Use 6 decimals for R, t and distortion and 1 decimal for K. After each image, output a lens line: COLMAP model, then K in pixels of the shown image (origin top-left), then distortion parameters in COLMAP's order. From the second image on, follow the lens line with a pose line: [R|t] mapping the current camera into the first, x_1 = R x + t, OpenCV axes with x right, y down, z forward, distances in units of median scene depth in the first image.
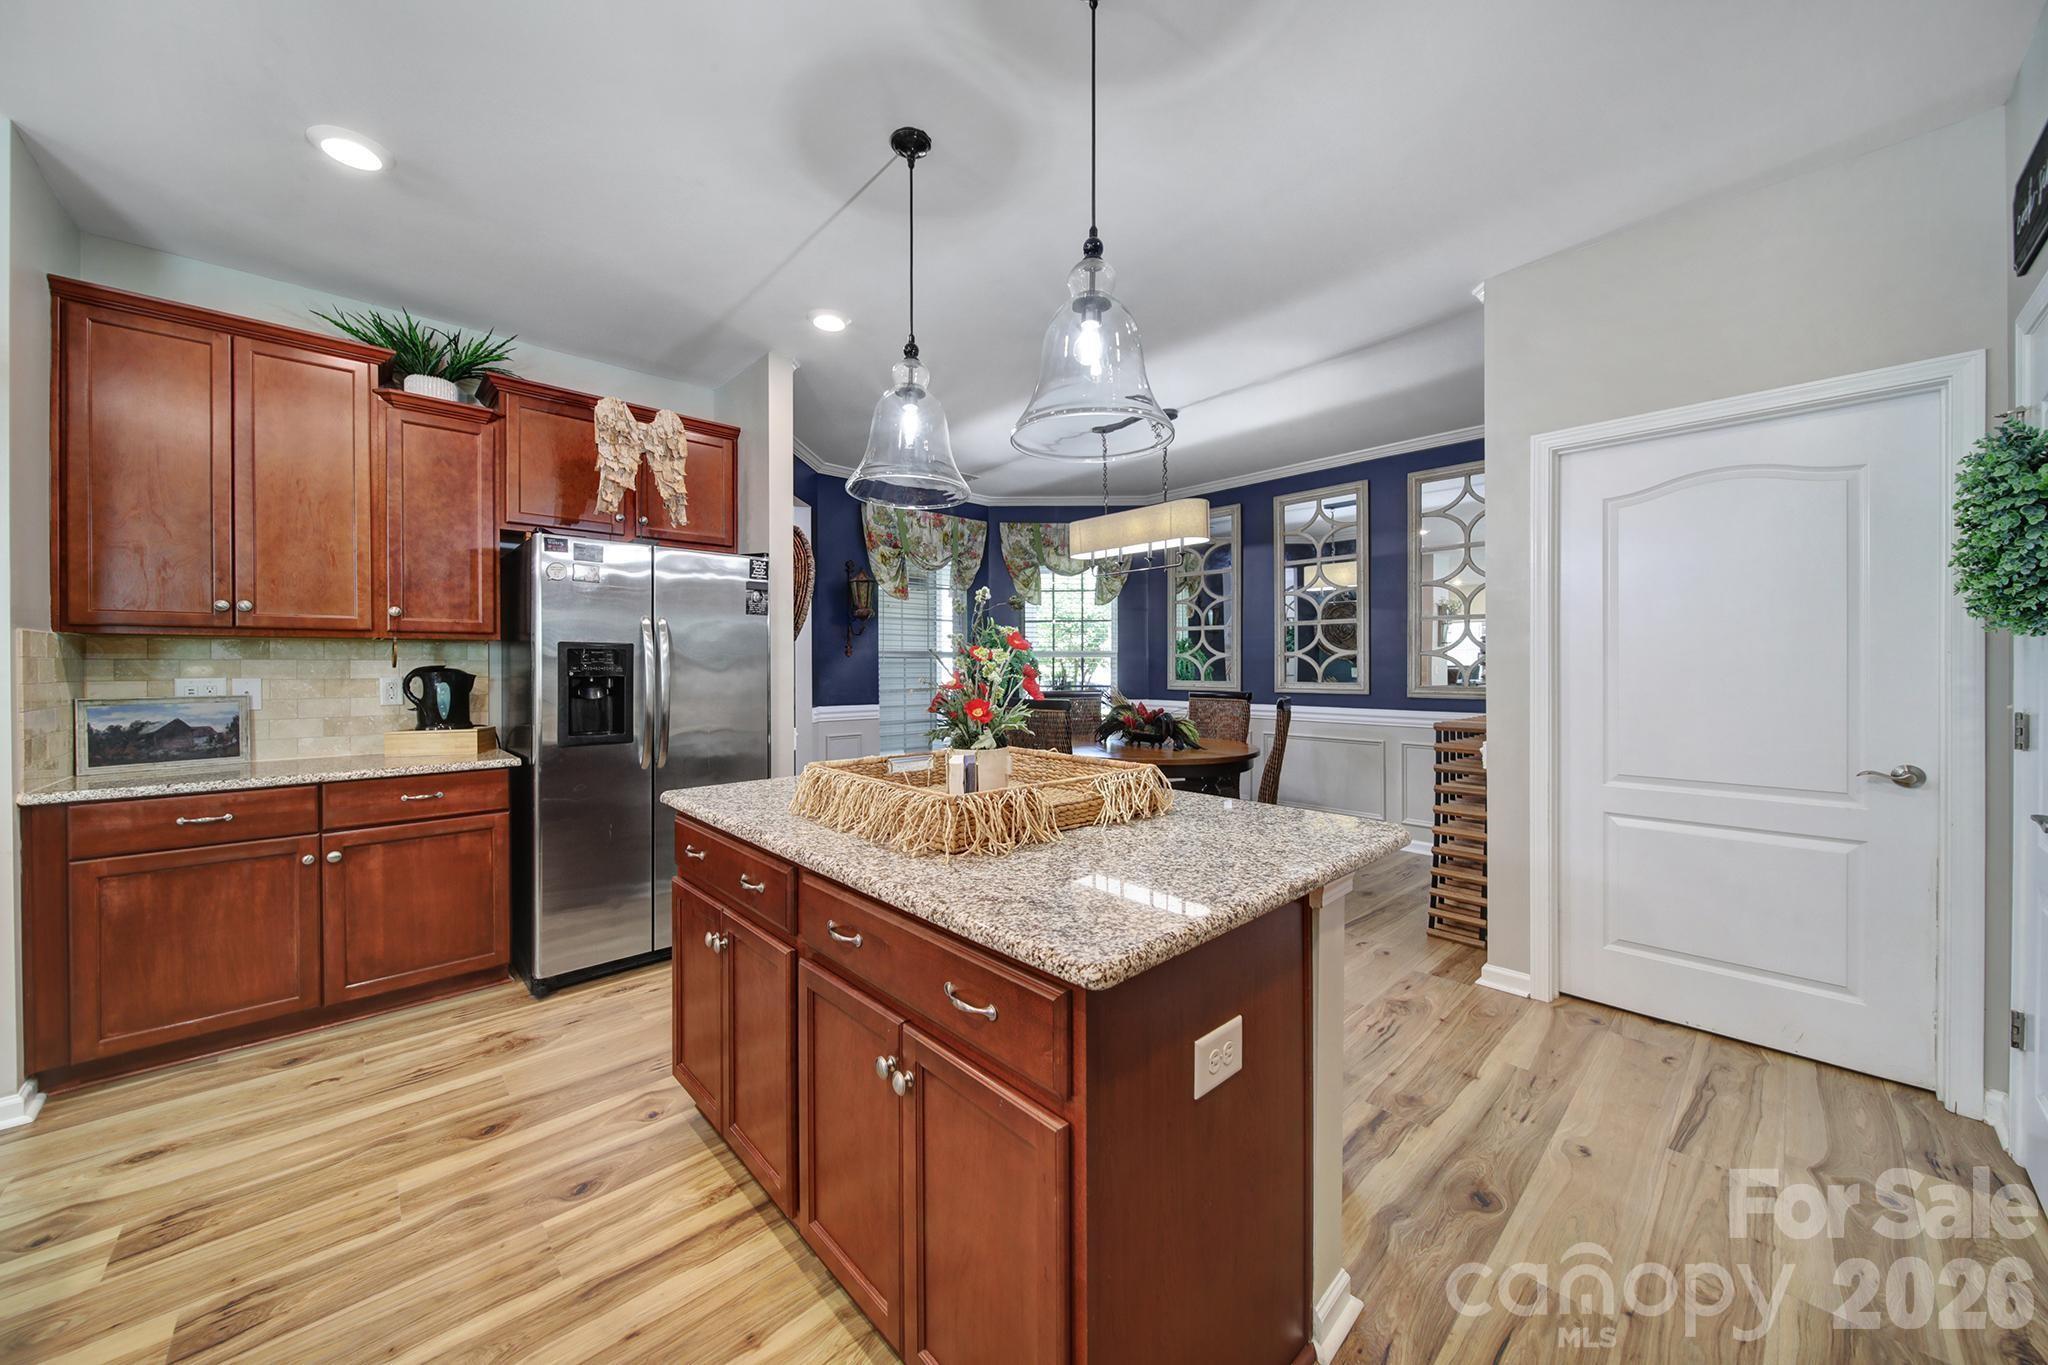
lens RADIAL K [[718.1, 0, 1020.2], [0, 718.1, 672.1], [0, 0, 1]] dist [0.000927, -0.001506]
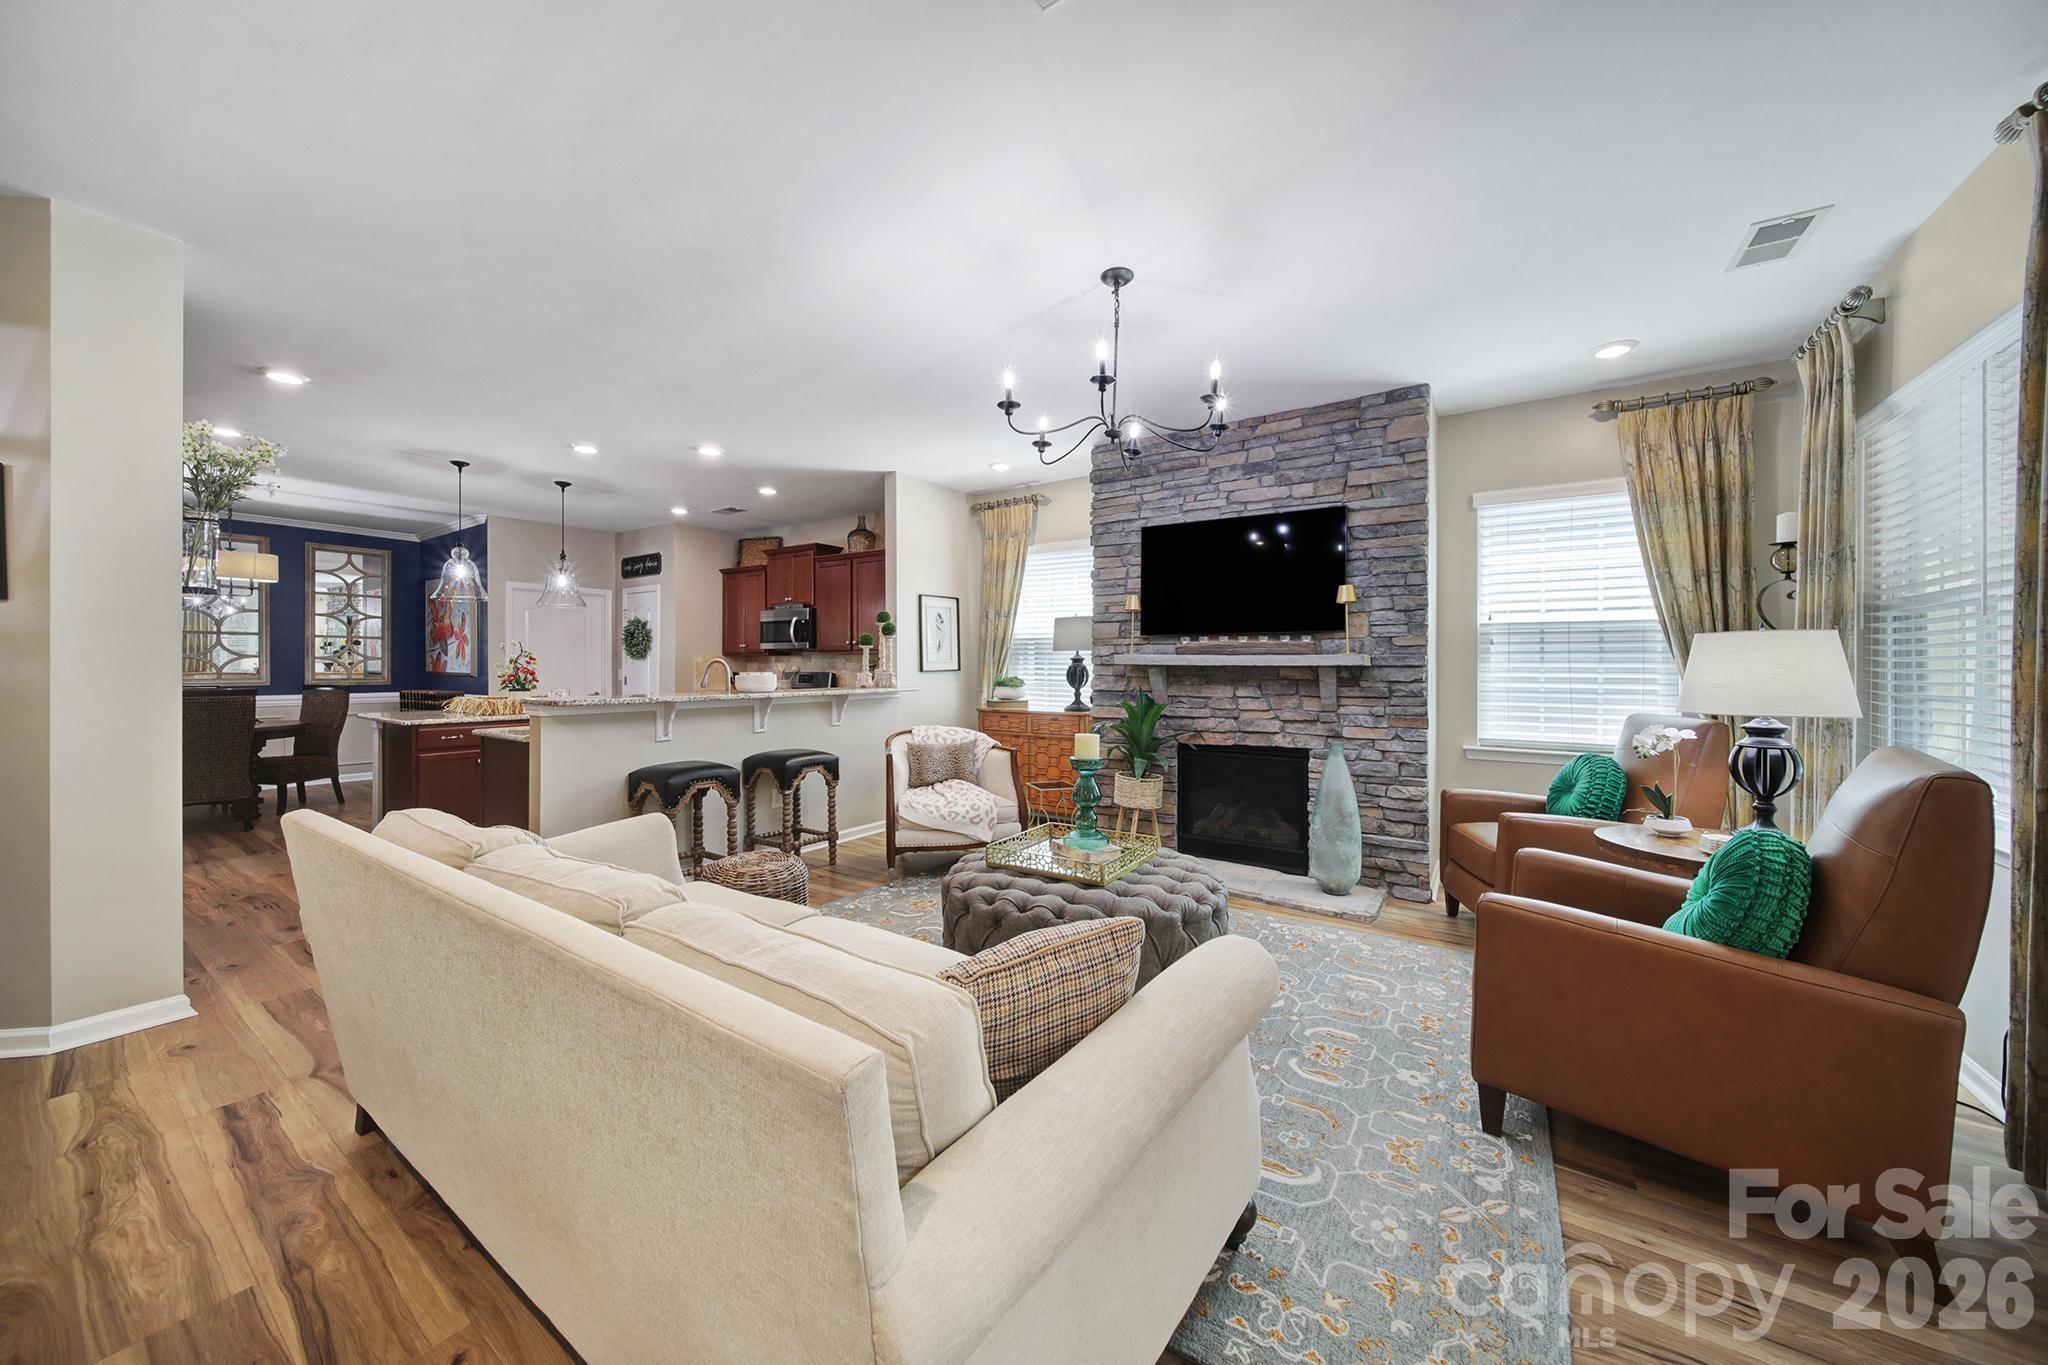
lens RADIAL K [[718.1, 0, 1018.2], [0, 718.1, 667.1], [0, 0, 1]] dist [0.000927, -0.001506]
pose [[-0.220524, -0.000046, 0.975382, -1.138846], [0.008537, 0.999962, 0.001977, 0.003203], [-0.975344, 0.008763, -0.220515, -0.140727]]
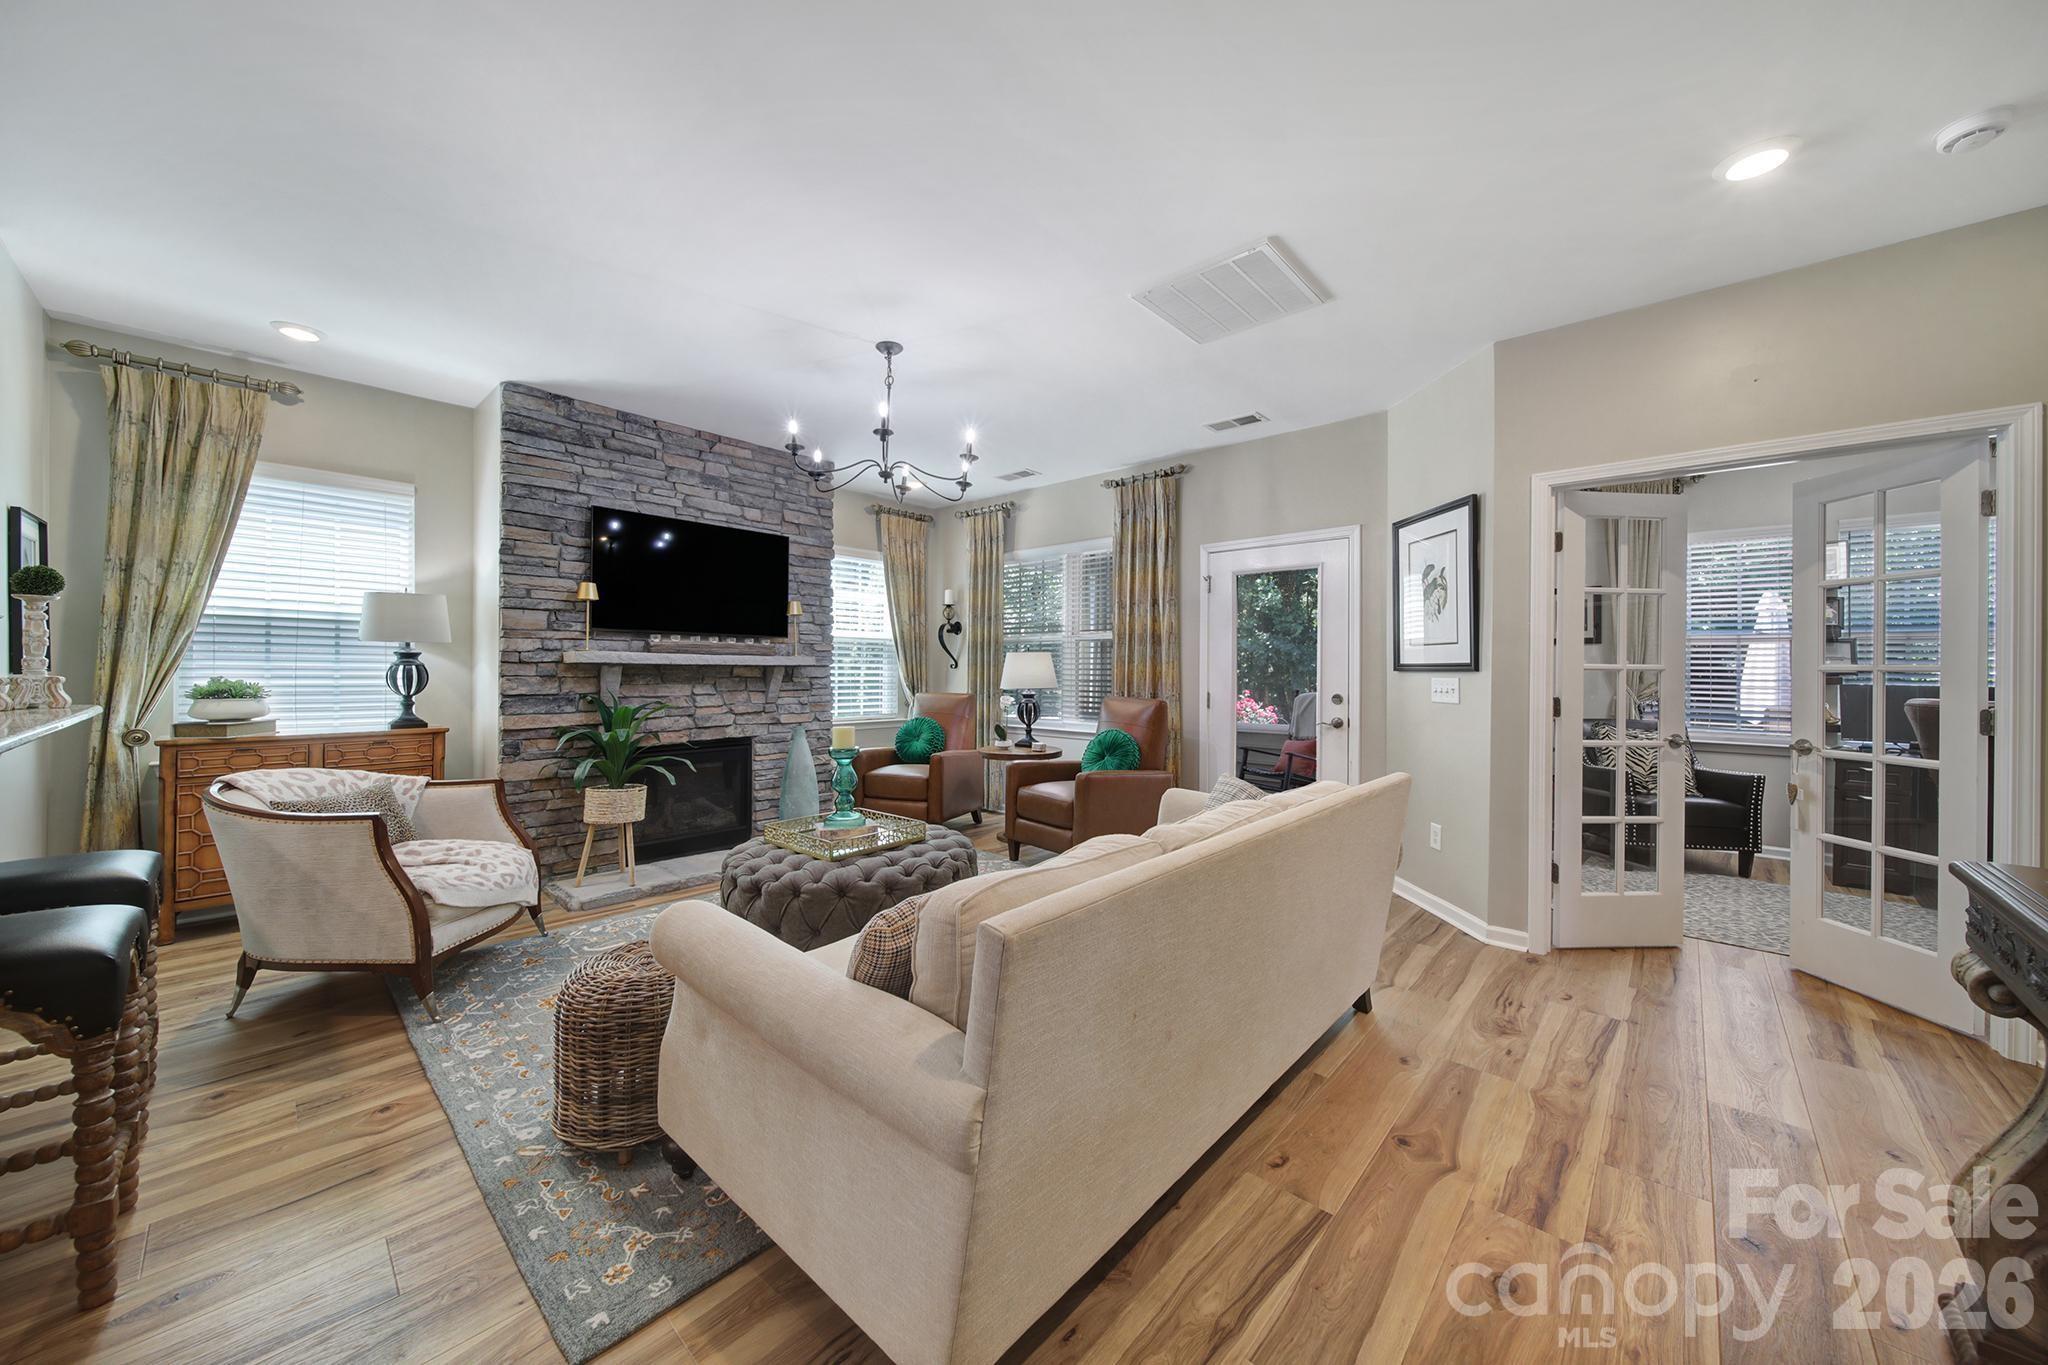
lens RADIAL K [[718.1, 0, 1026.7], [0, 718.1, 660.4], [0, 0, 1]] dist [0.000927, -0.001506]
pose [[-0.996884, -0.004925, -0.078722, -0.737453], [-0.004934, 0.999988, -0.000080, -0.001278], [0.078722, 0.000309, -0.996897, 0.297186]]
